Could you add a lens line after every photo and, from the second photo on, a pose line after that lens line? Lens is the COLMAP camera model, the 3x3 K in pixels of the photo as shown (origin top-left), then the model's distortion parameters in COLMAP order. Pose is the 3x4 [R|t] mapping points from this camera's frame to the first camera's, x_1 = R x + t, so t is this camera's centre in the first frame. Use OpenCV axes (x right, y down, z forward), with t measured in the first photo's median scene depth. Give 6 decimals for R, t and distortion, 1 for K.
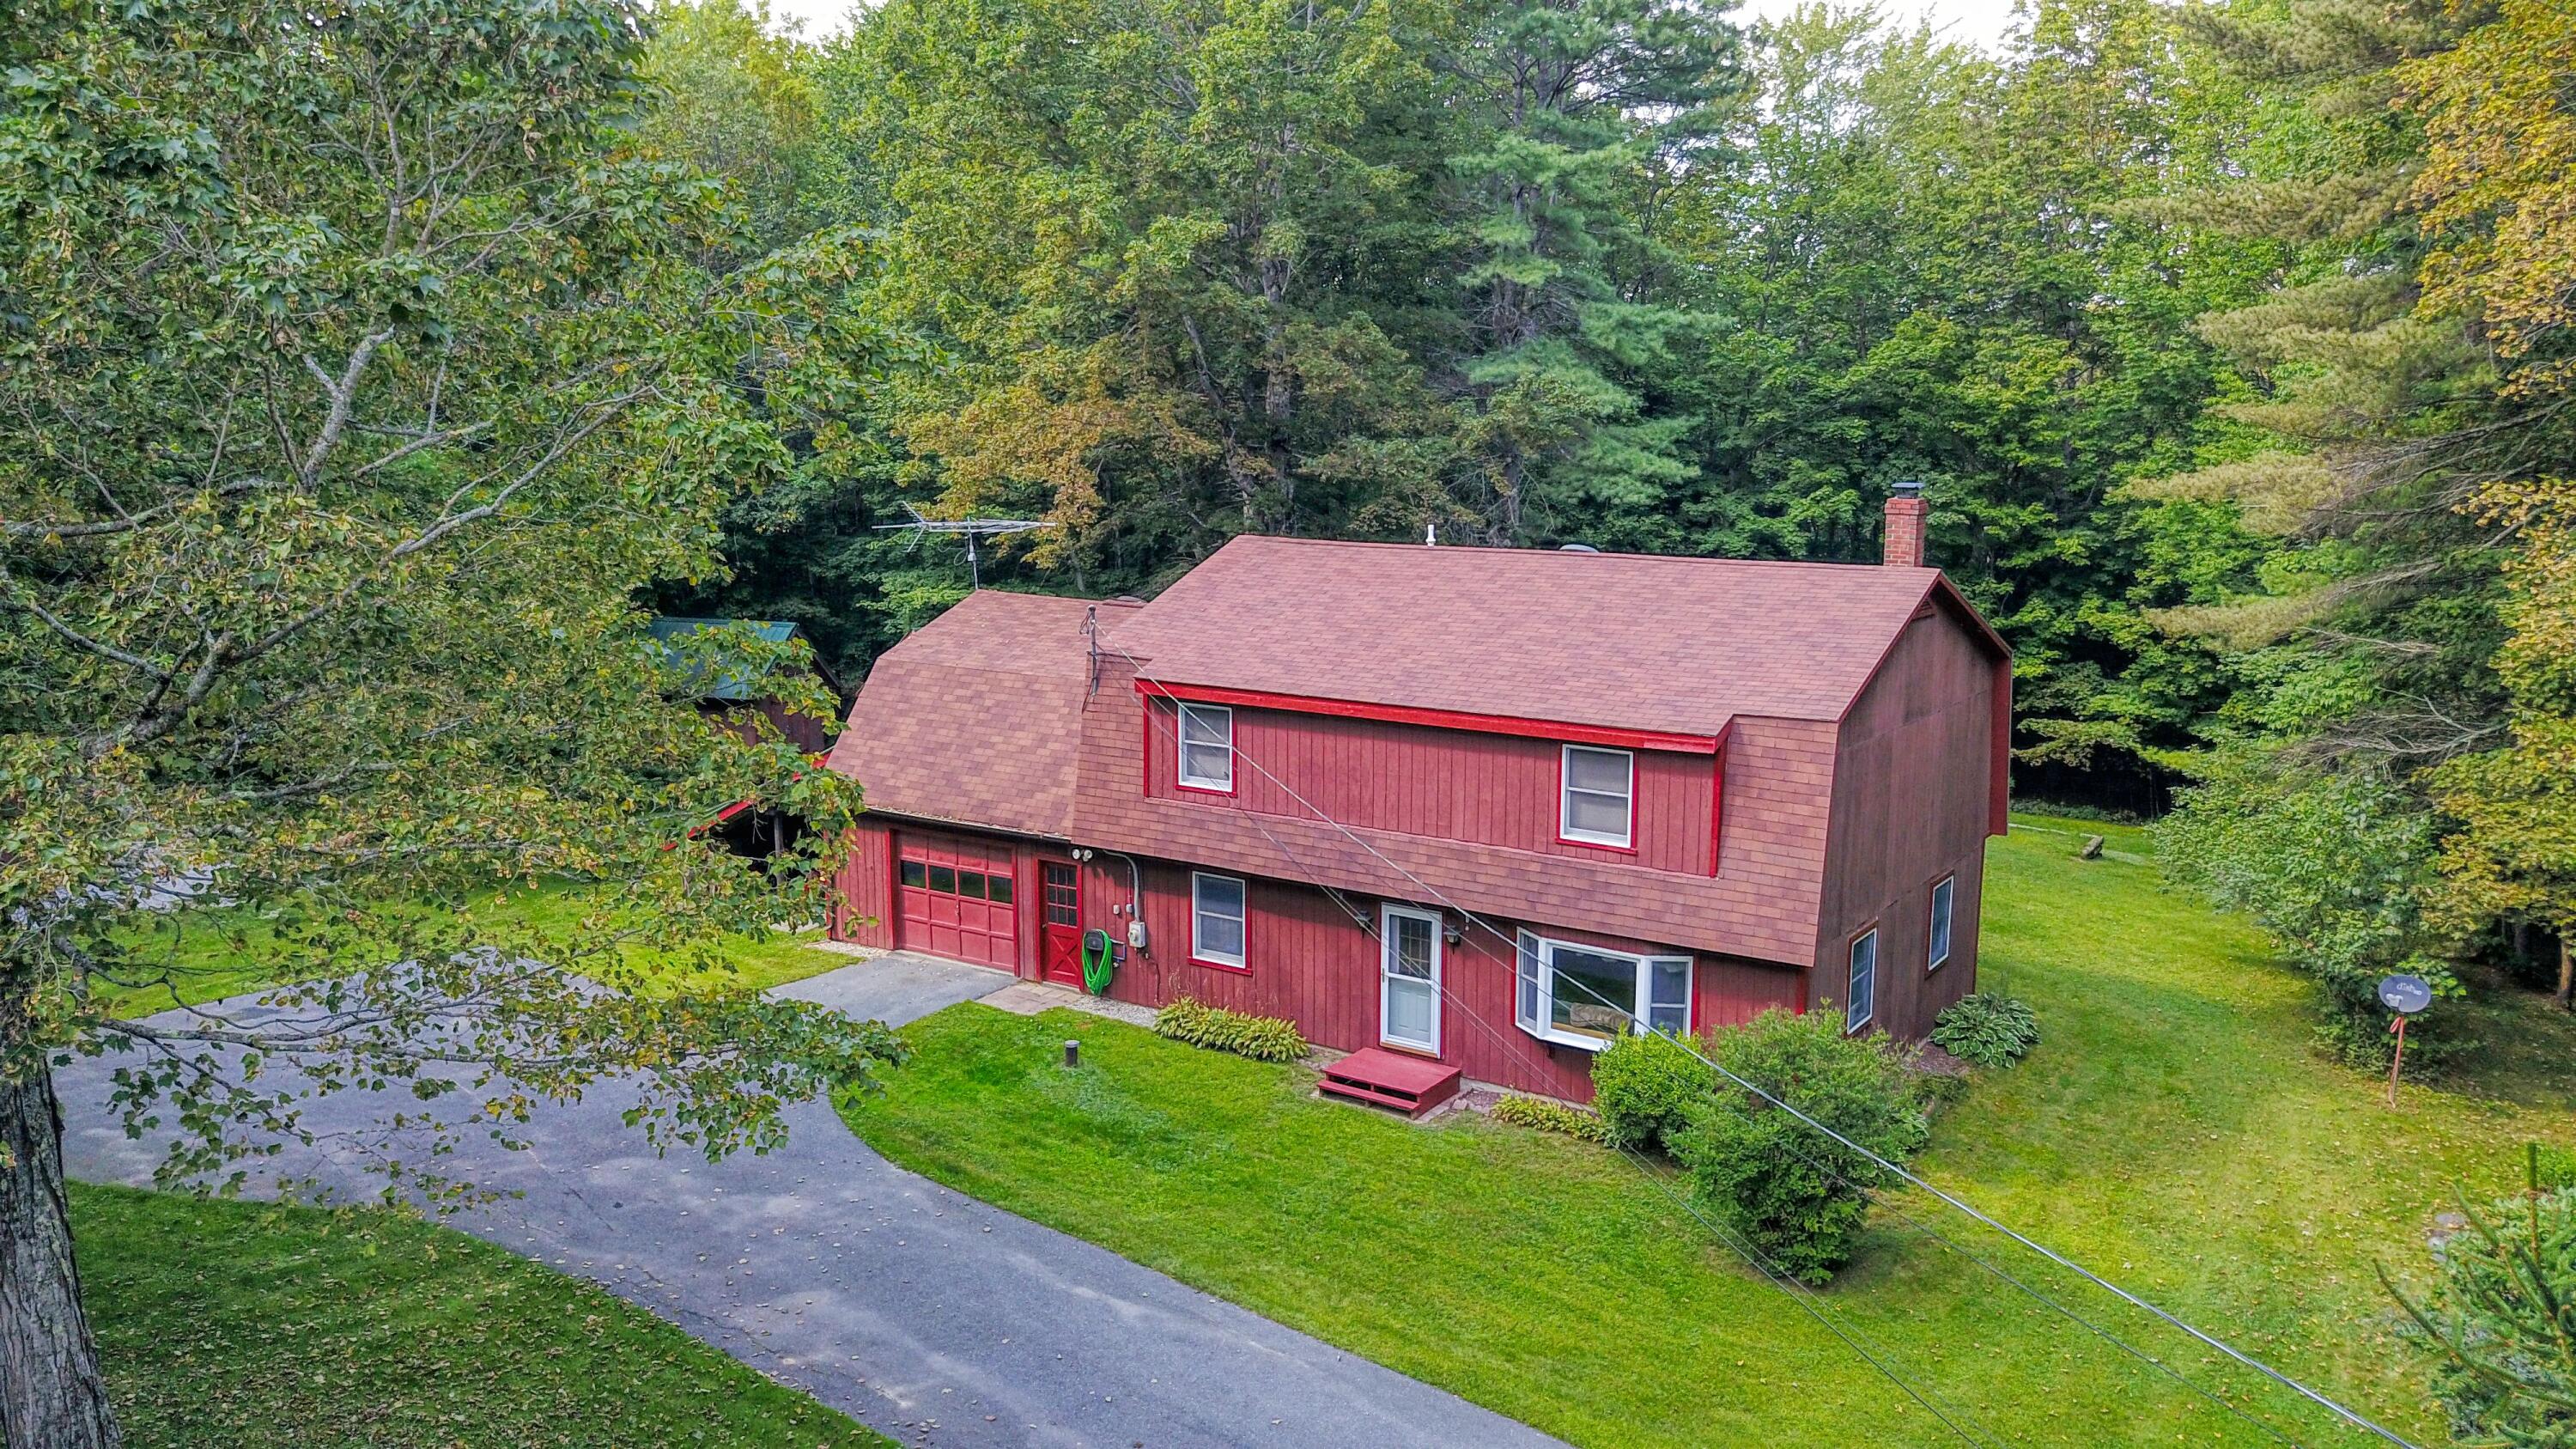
lens RADIAL K [[1917.5, 0, 1290.5], [0, 1917.5, 727.9], [0, 0, 1]] dist [0.002631, 0.002109]
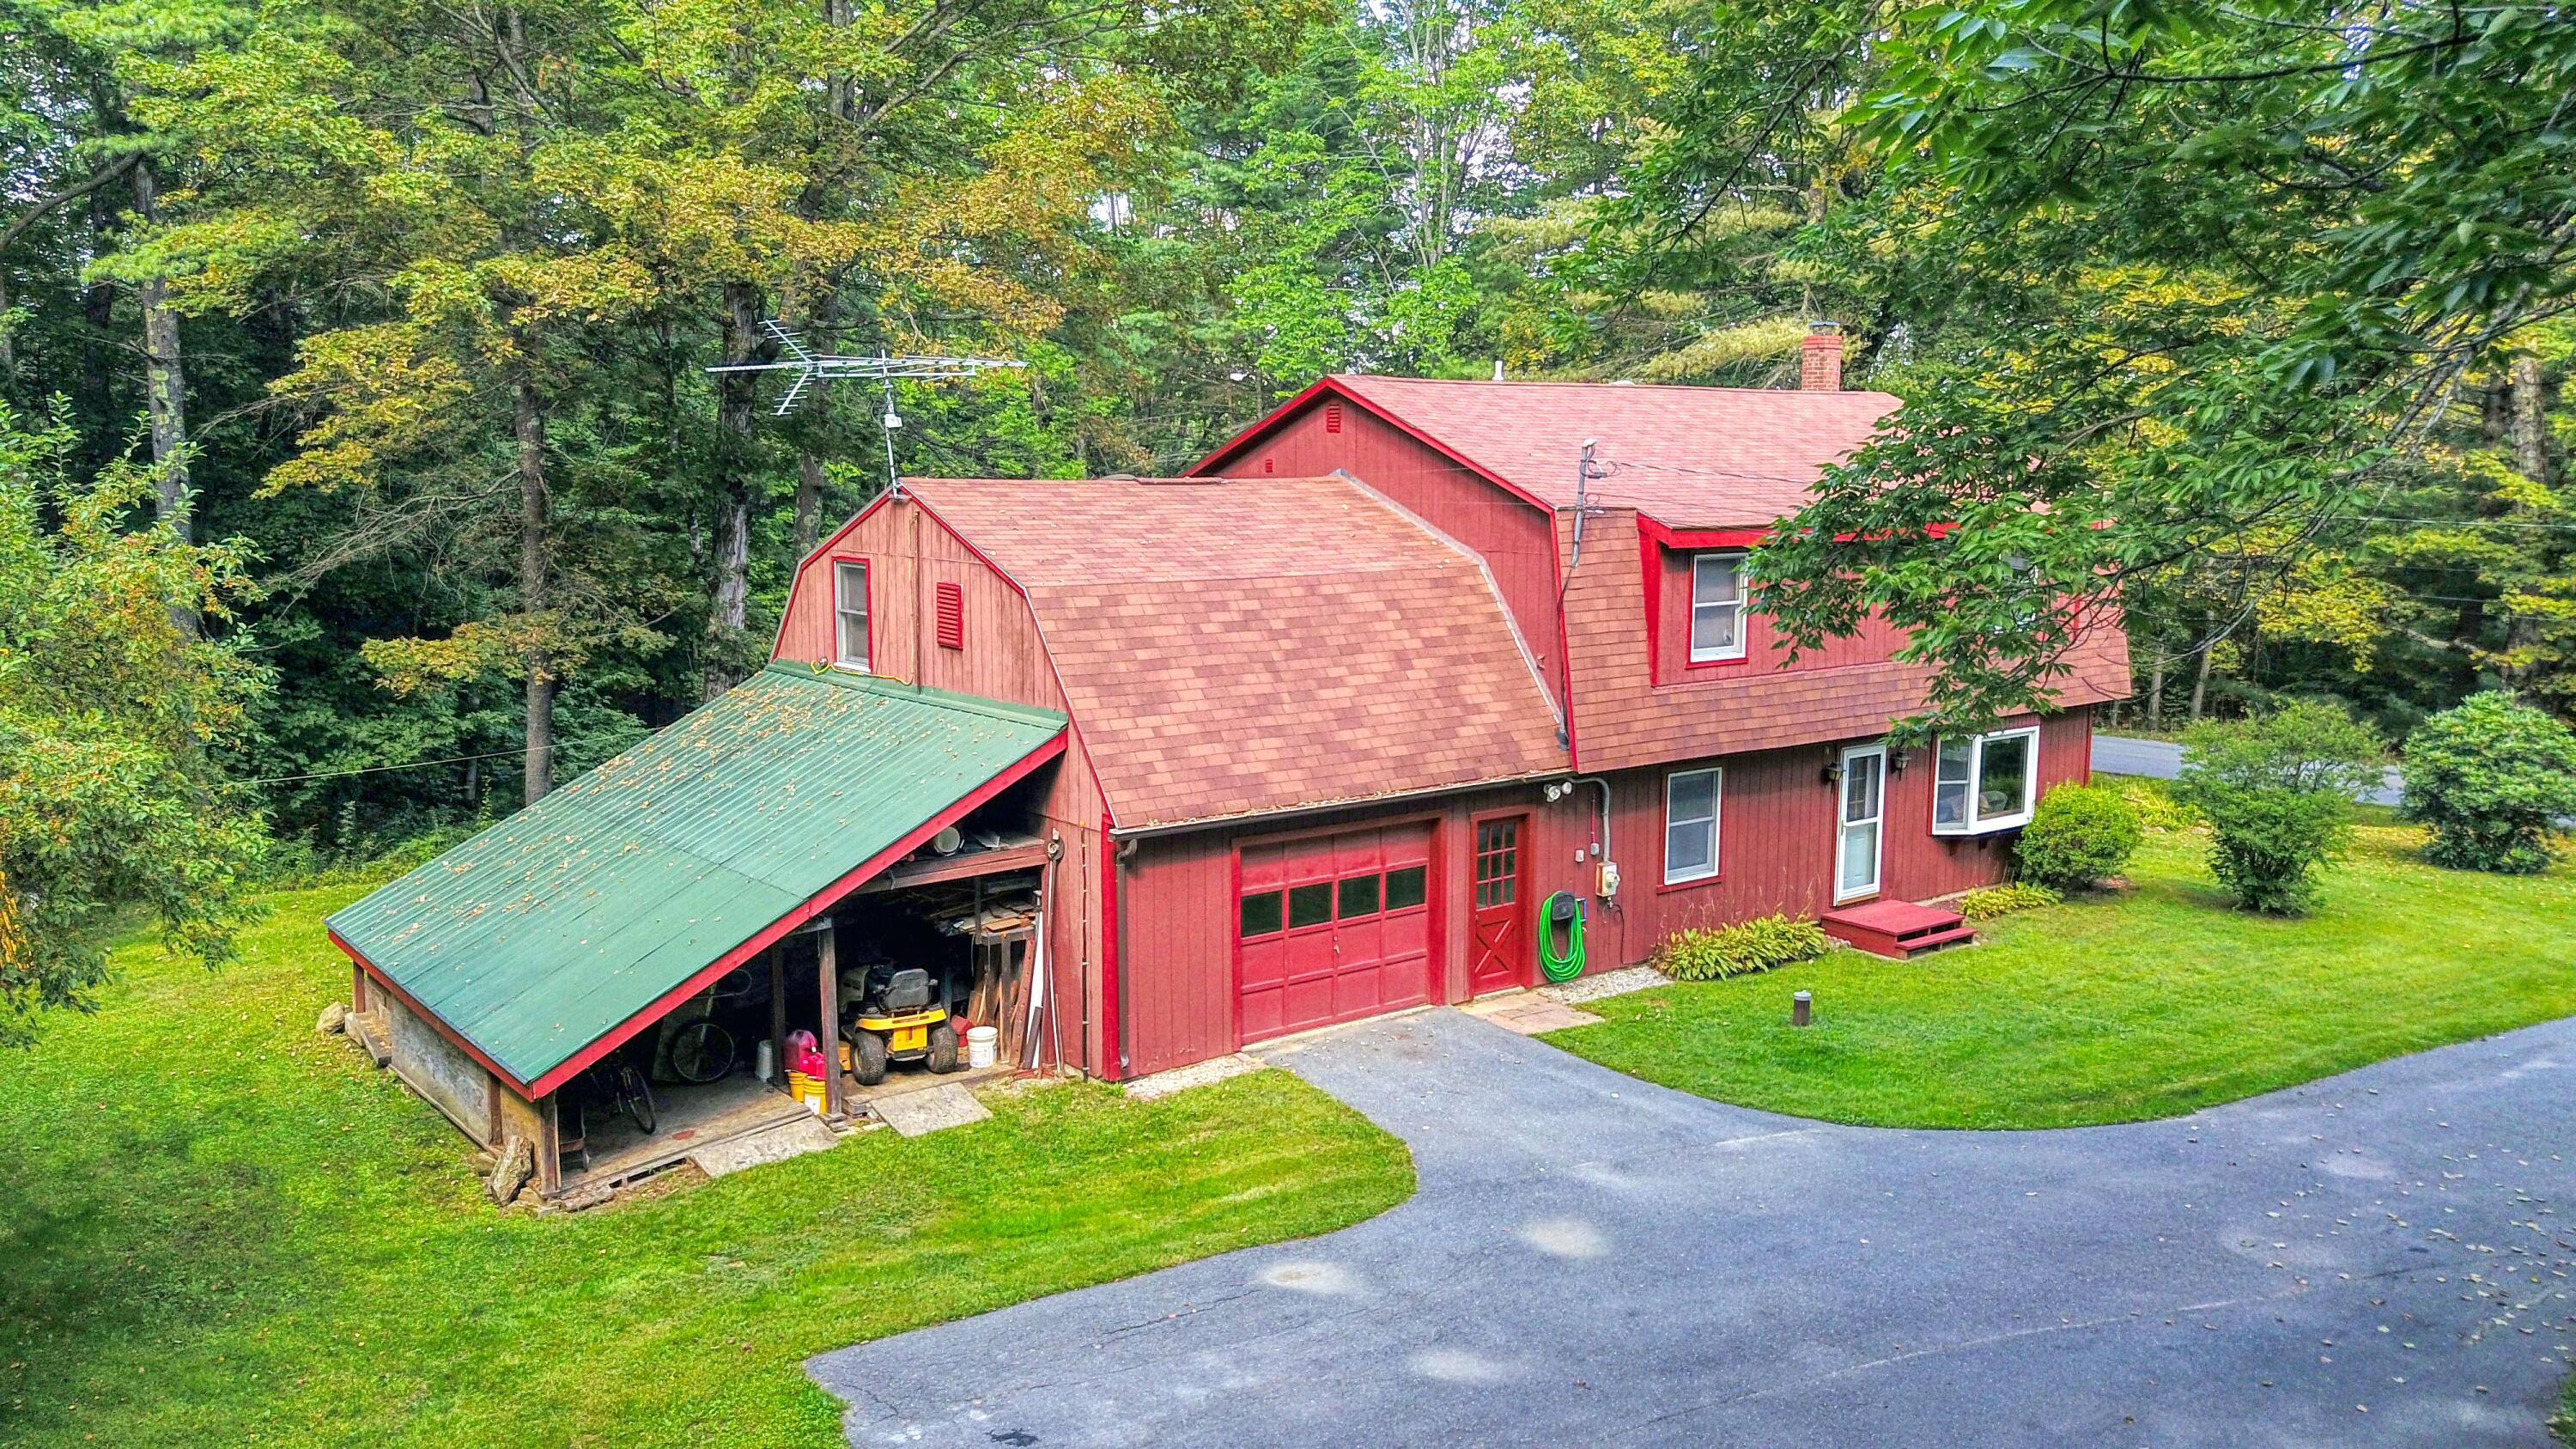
lens RADIAL K [[1917.5, 0, 1286.1], [0, 1917.5, 723.7], [0, 0, 1]] dist [0.002631, 0.002109]
pose [[0.329211, -0.132753, 0.934878, -0.832181], [0.152311, 0.984569, 0.086174, -0.037395], [-0.931891, 0.114022, 0.344351, 0.860425]]
